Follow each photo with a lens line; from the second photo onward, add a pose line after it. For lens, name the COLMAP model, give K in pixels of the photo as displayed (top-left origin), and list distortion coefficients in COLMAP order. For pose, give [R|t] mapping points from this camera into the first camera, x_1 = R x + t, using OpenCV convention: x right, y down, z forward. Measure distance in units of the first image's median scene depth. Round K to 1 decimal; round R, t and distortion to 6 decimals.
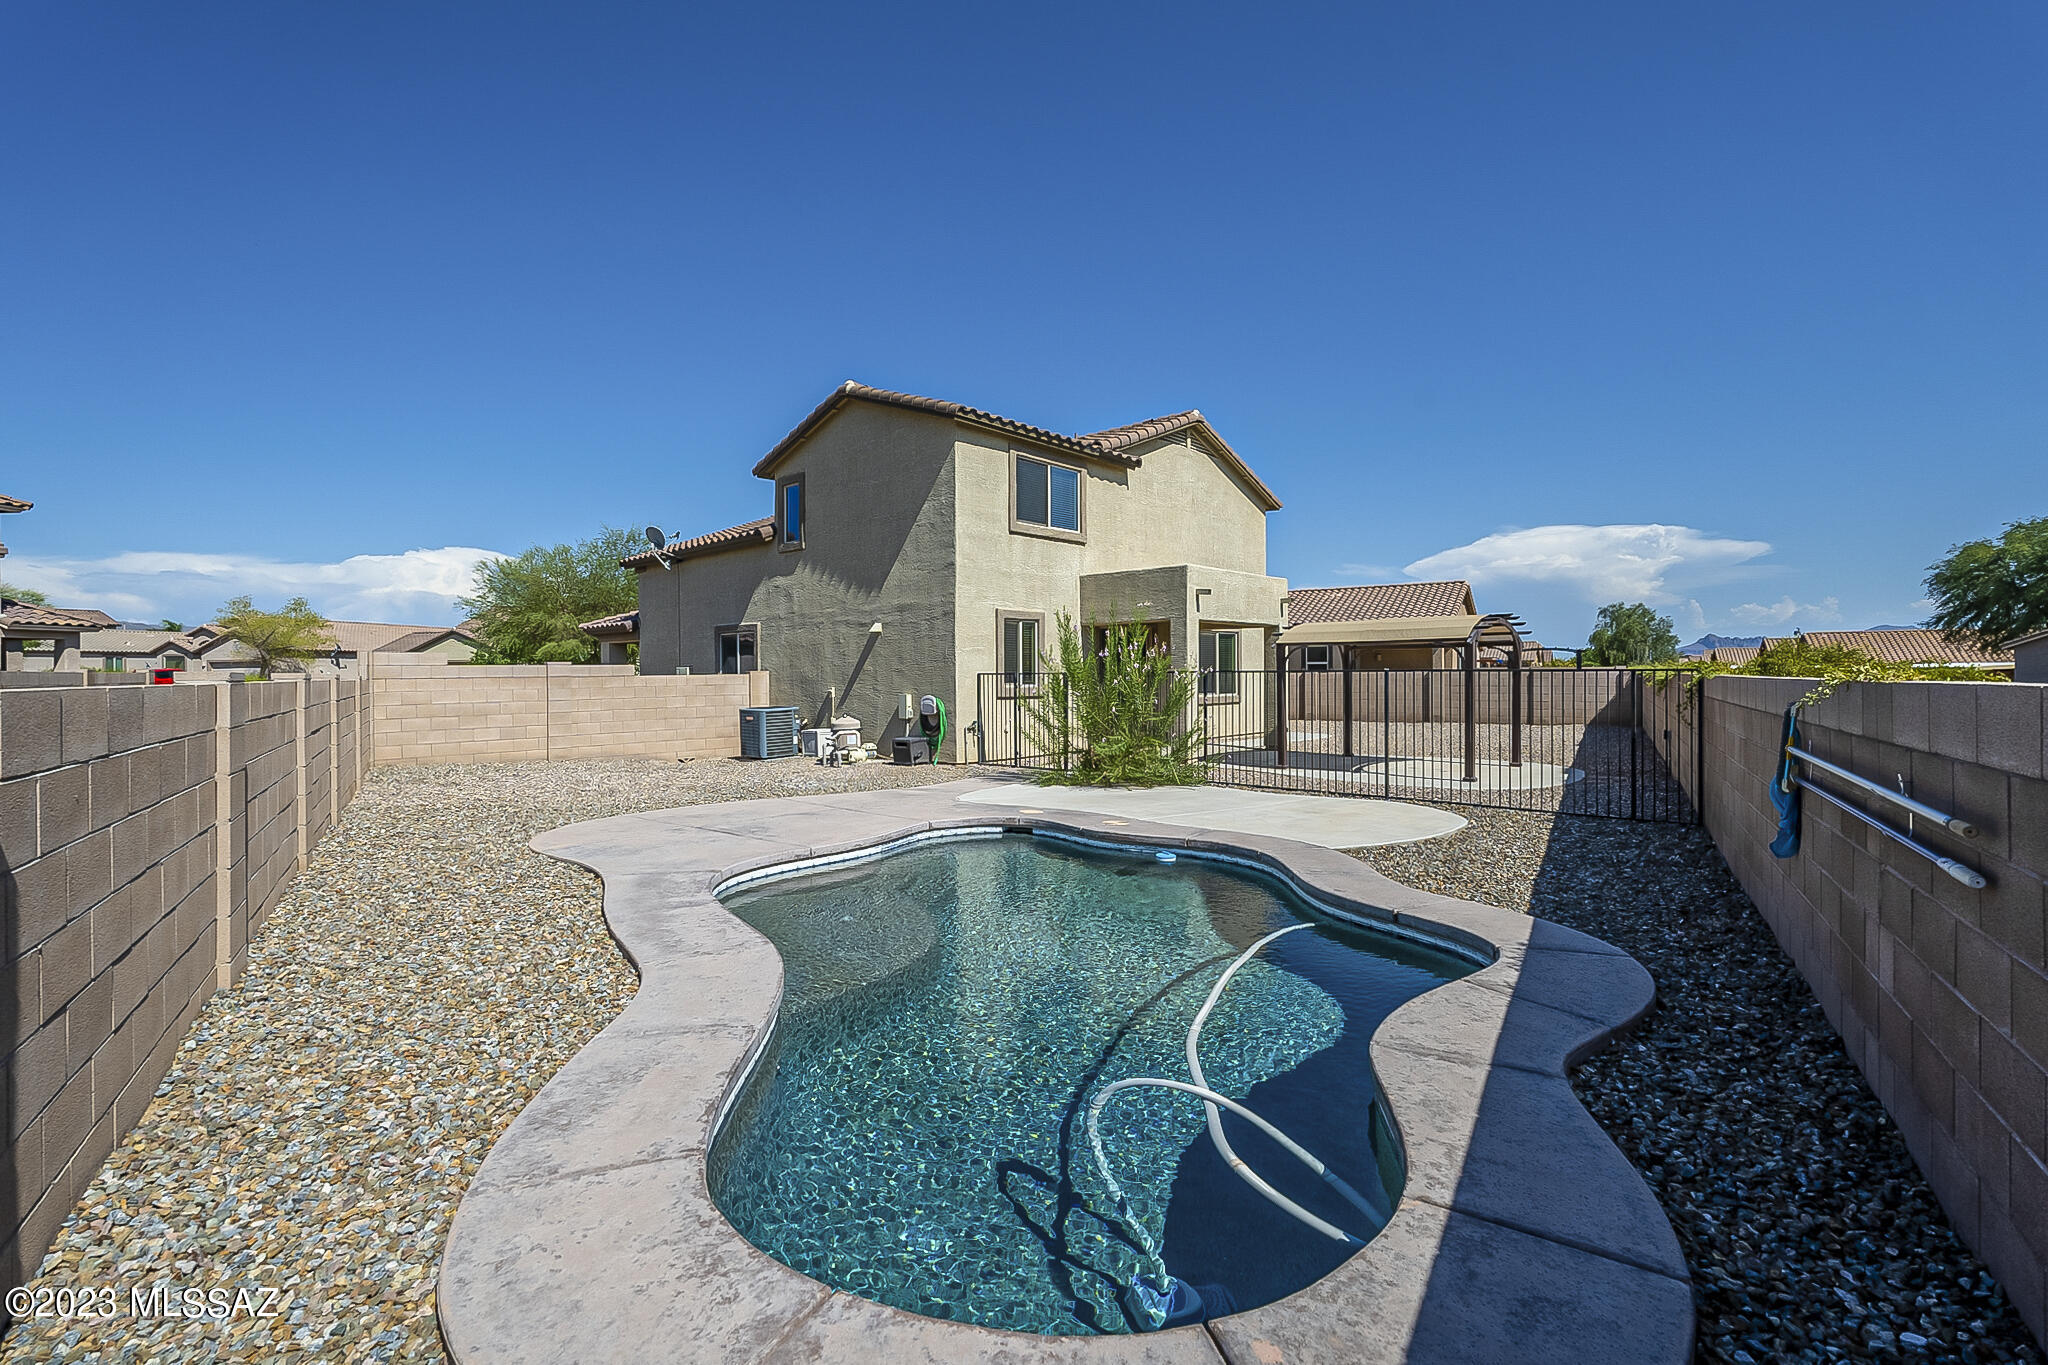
lens RADIAL K [[903.3, 0, 1024.0], [0, 903.3, 682.5], [0, 0, 1]] dist [-0.006288, 0.000891]
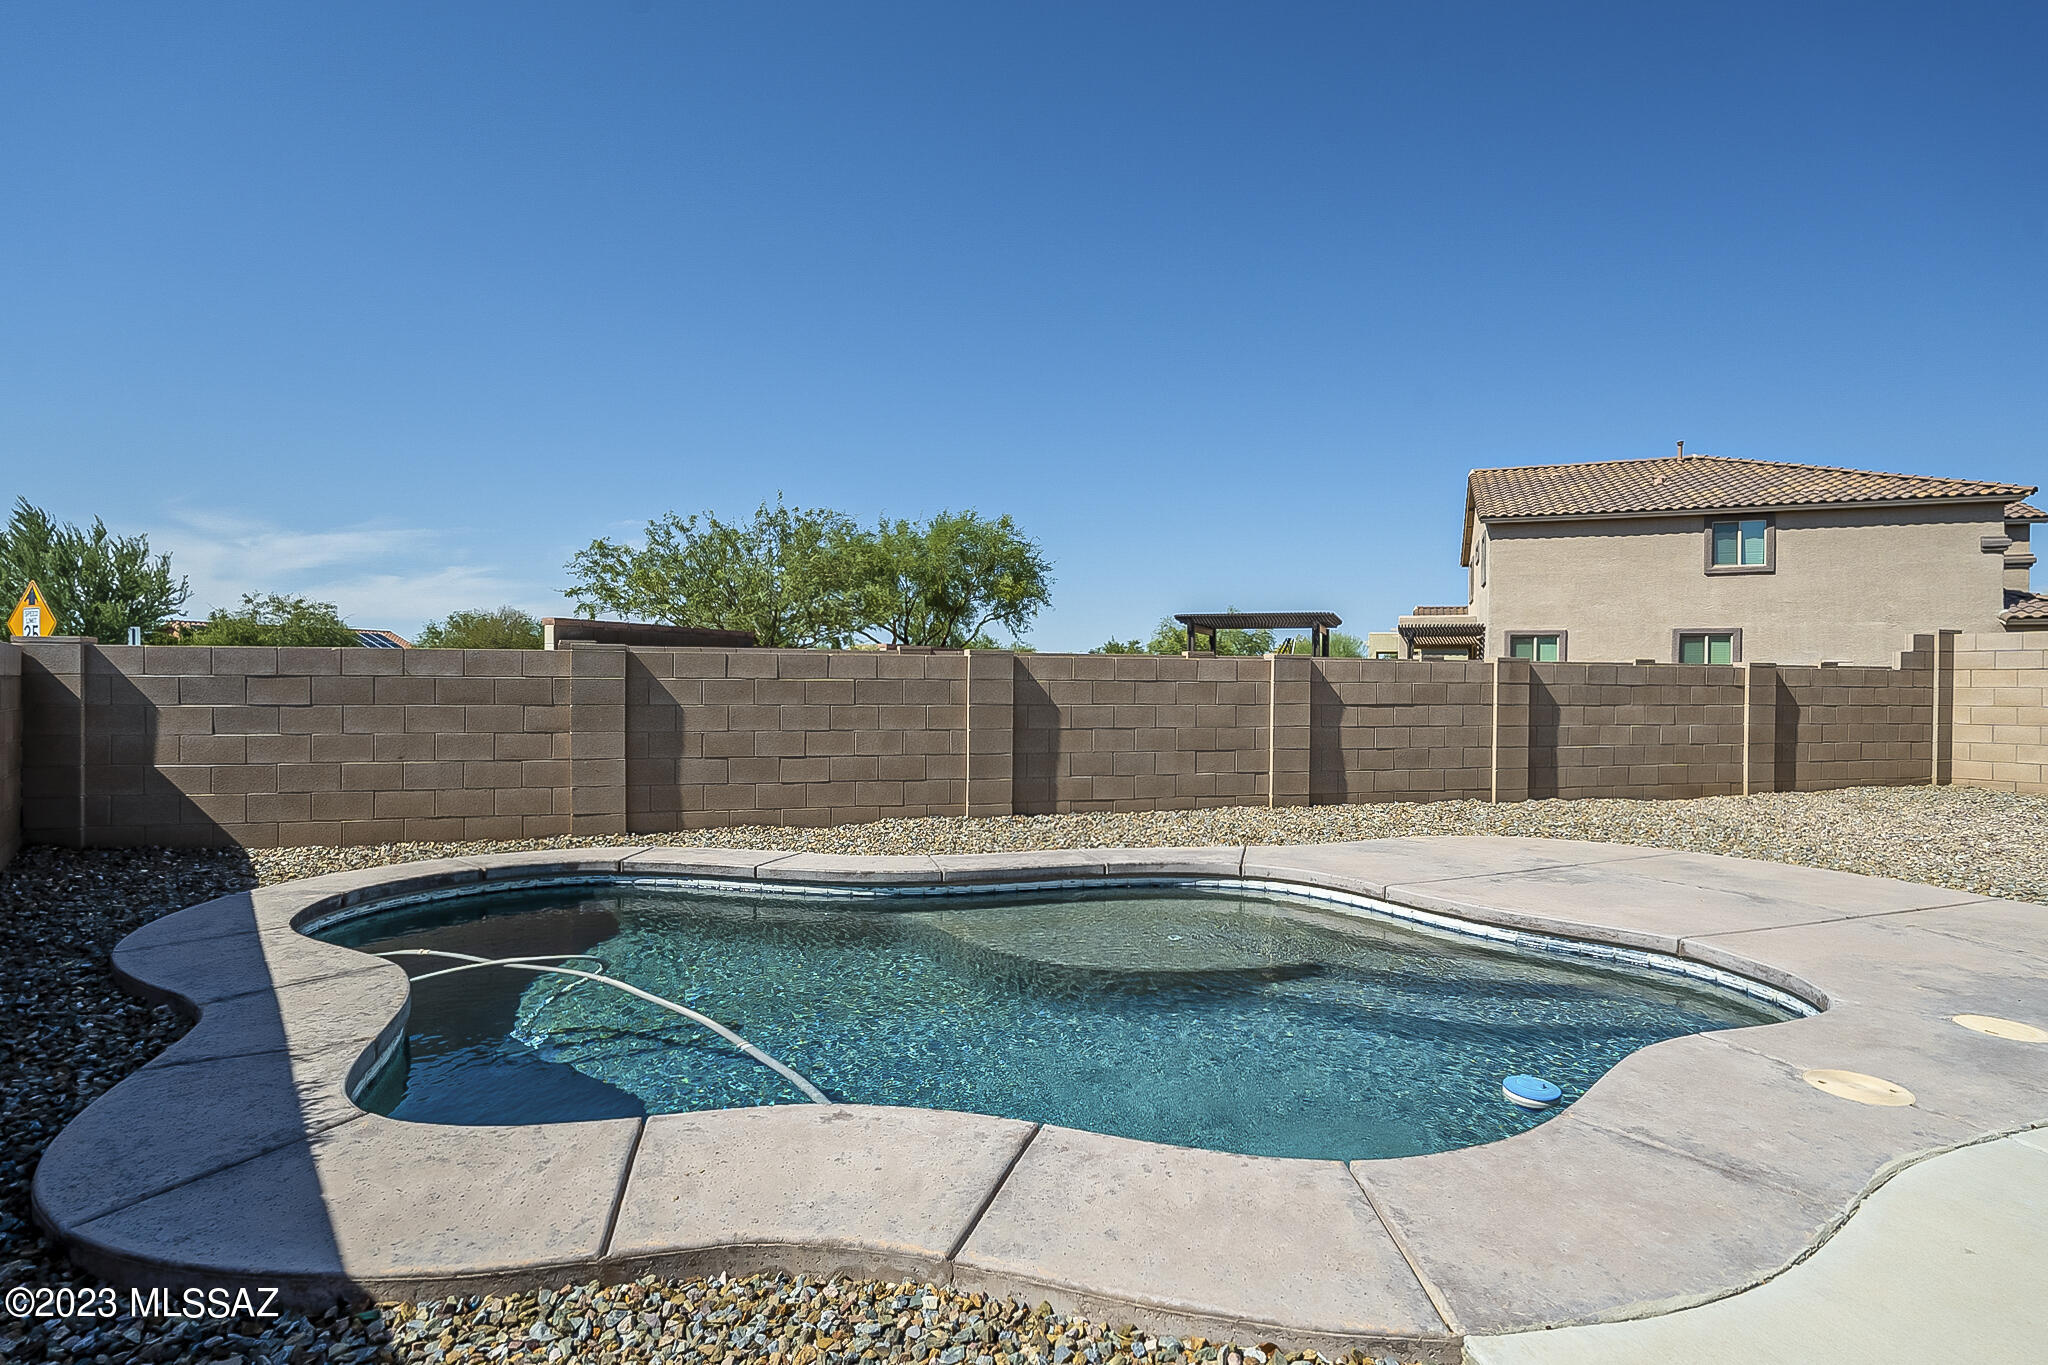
lens RADIAL K [[1014.5, 0, 1024.0], [0, 1014.5, 682.5], [0, 0, 1]] dist [-0.000572, -0.000233]
pose [[-0.305100, 0.002556, -0.952317, 1.113806], [-0.012451, 0.999900, 0.006673, 0.037168], [0.952239, 0.013893, -0.305038, 1.770533]]
